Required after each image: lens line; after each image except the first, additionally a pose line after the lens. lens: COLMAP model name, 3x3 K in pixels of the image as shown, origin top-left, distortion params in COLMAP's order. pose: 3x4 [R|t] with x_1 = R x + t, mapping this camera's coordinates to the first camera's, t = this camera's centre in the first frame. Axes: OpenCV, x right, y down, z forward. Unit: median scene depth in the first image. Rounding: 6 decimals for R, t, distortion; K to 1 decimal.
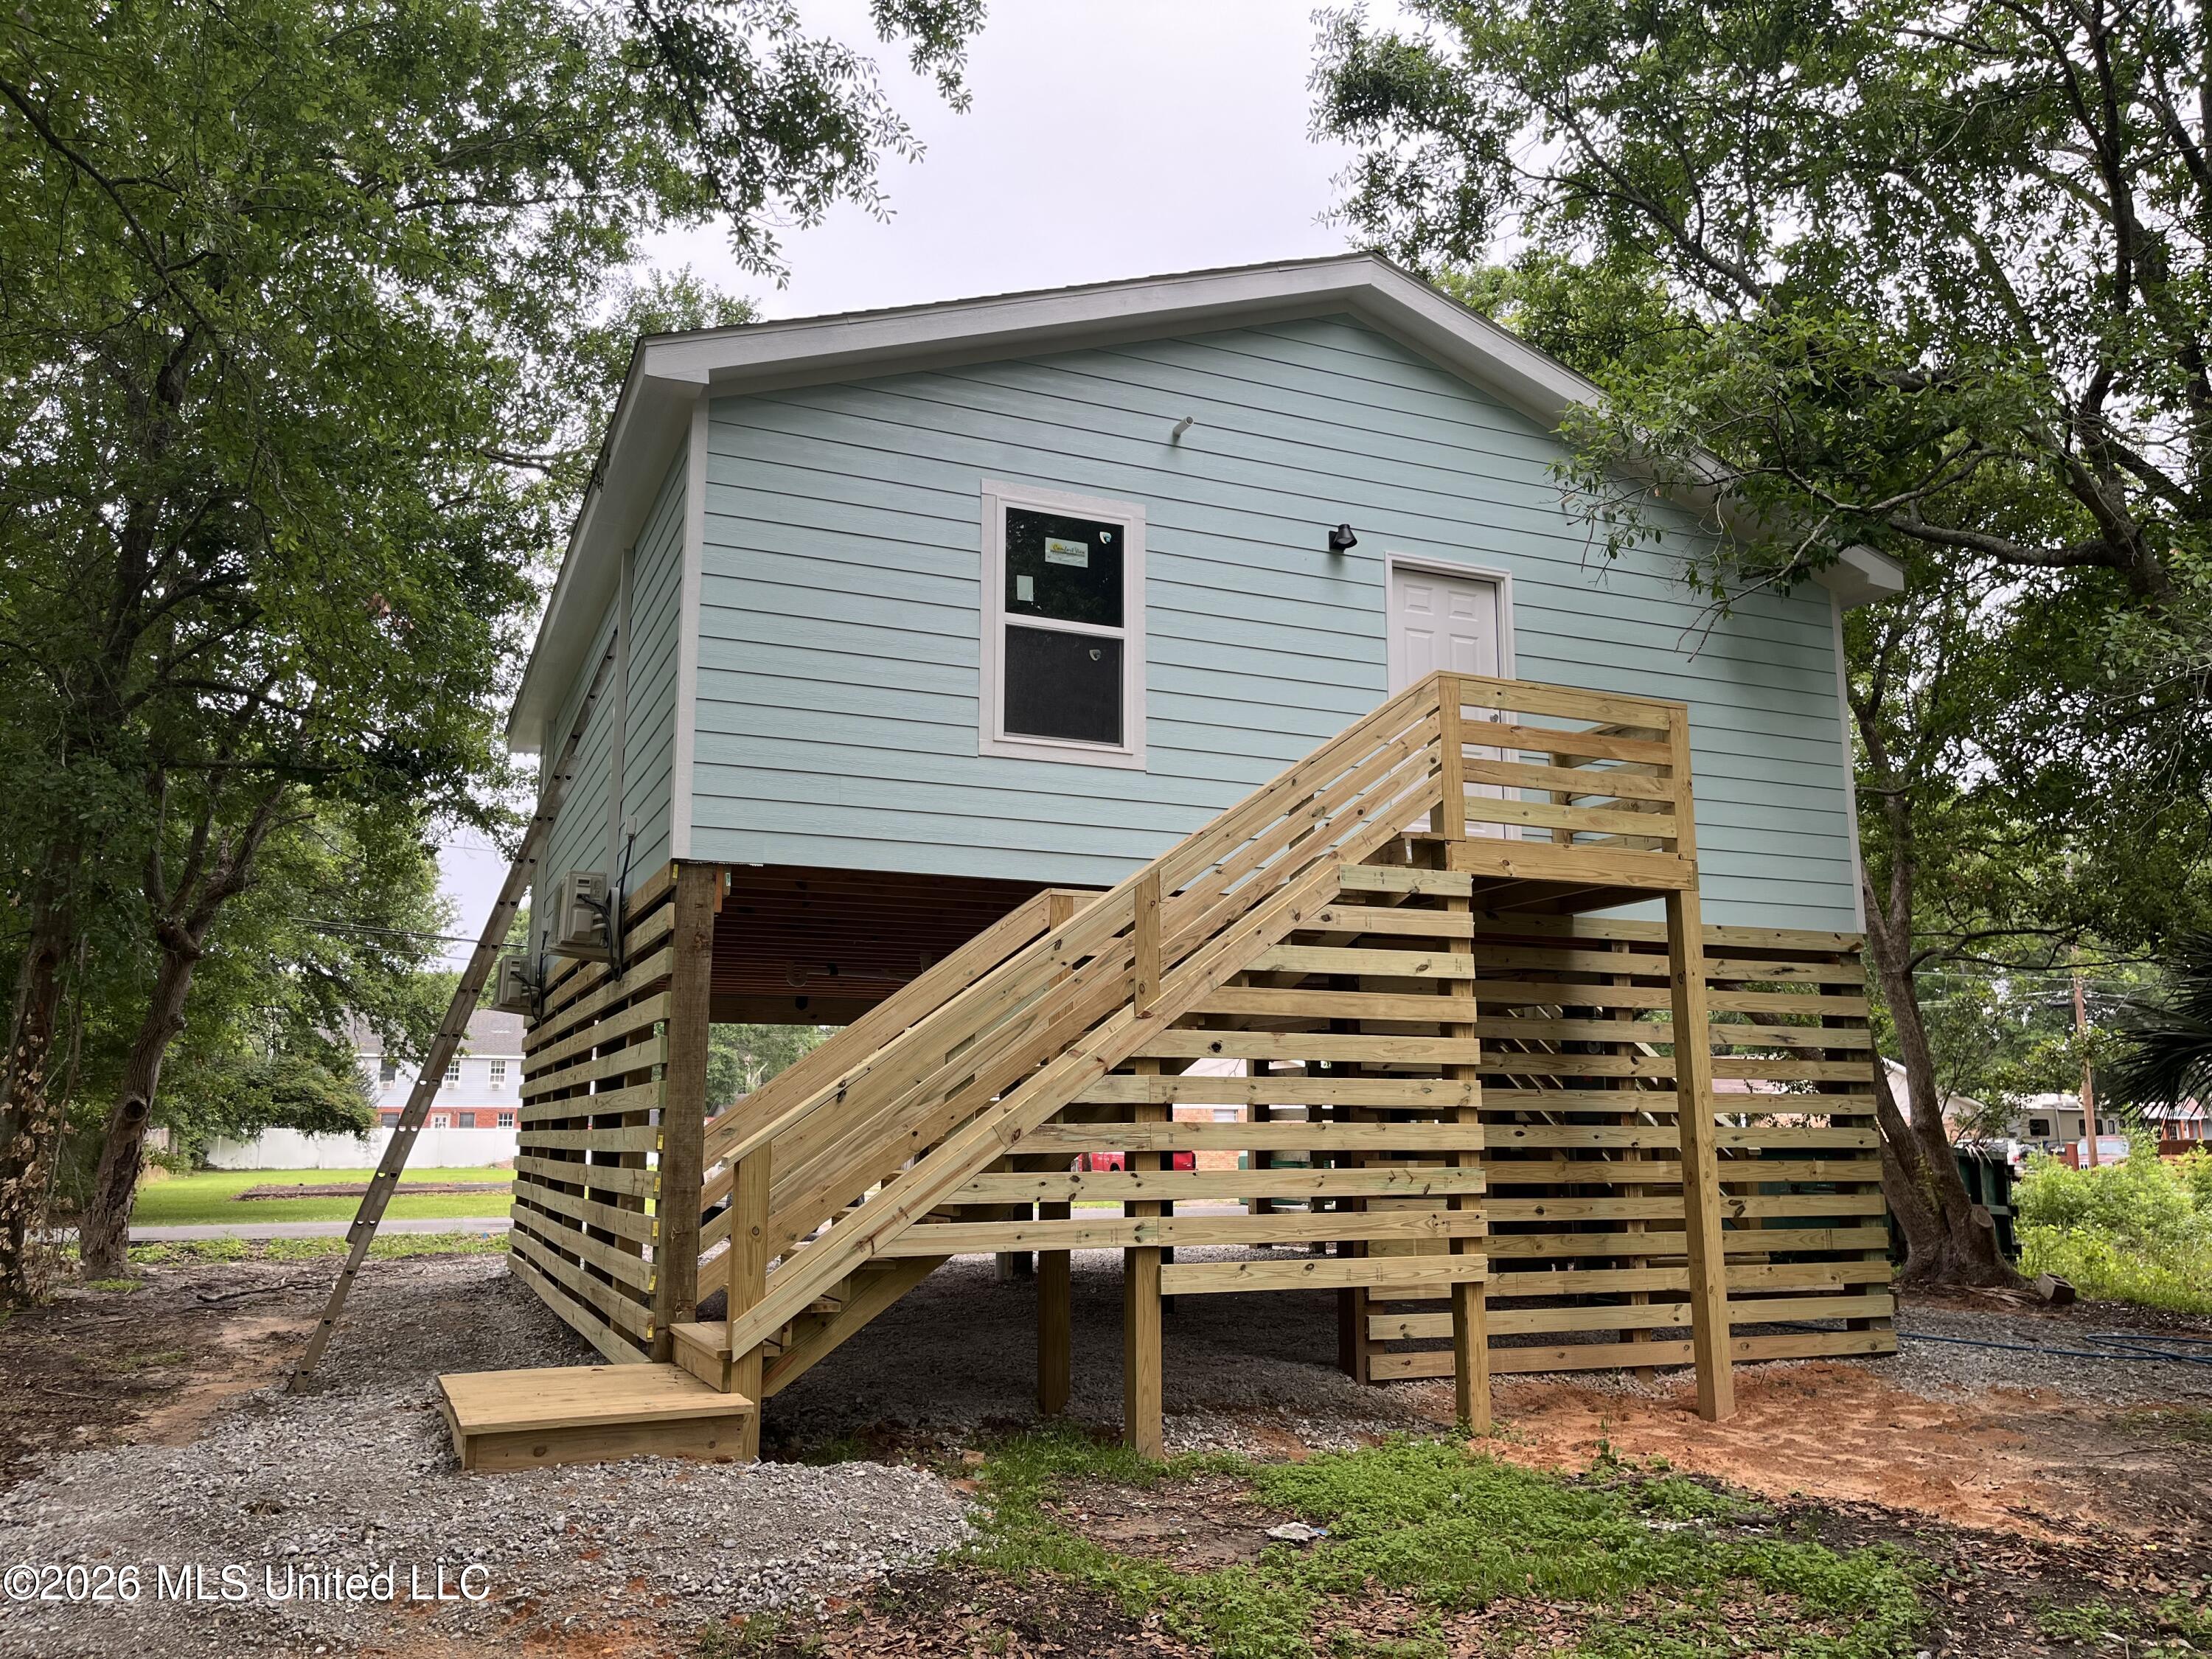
lens RADIAL K [[1673.4, 0, 1106.2], [0, 1673.4, 835.7], [0, 0, 1]] dist [0.073683, -0.097546]
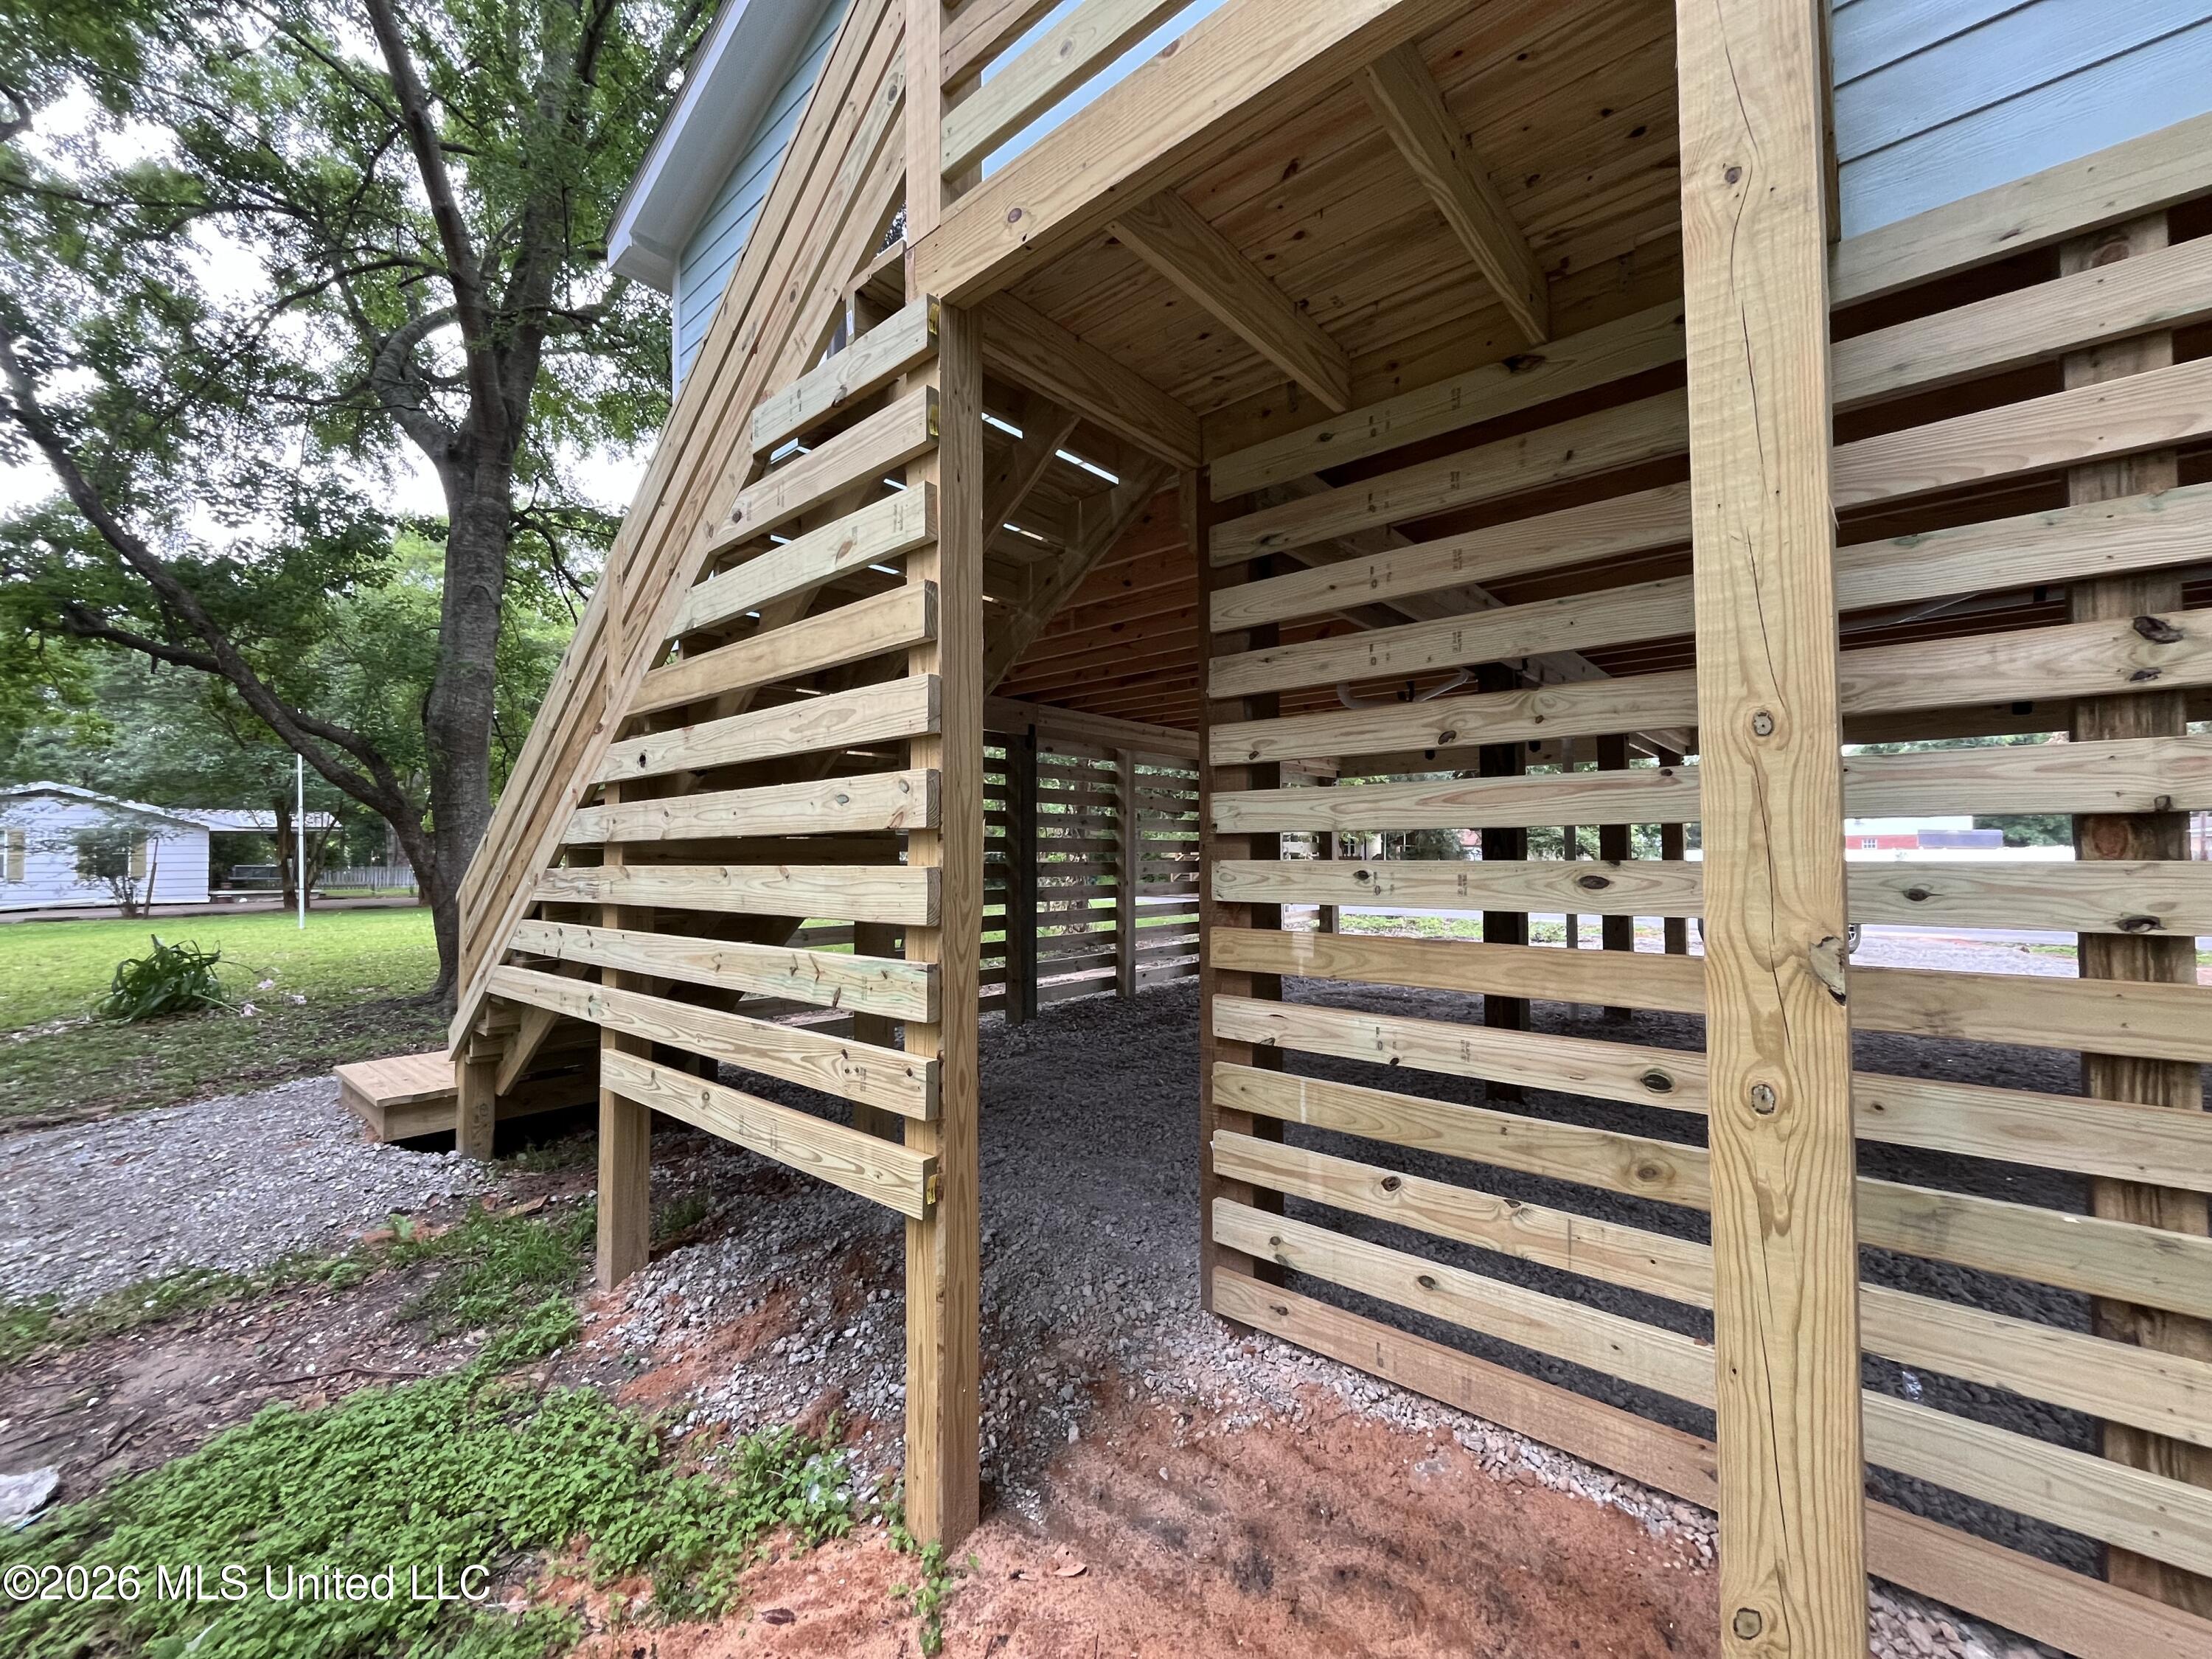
lens RADIAL K [[894.9, 0, 1098.6], [0, 894.9, 829.9], [0, 0, 1]] dist [-0.001482, -0.000360]
pose [[0.424050, -0.028029, -0.905205, 0.439455], [0.160364, 0.986050, 0.044592, 0.155436], [0.891328, -0.164072, 0.422629, 0.920145]]
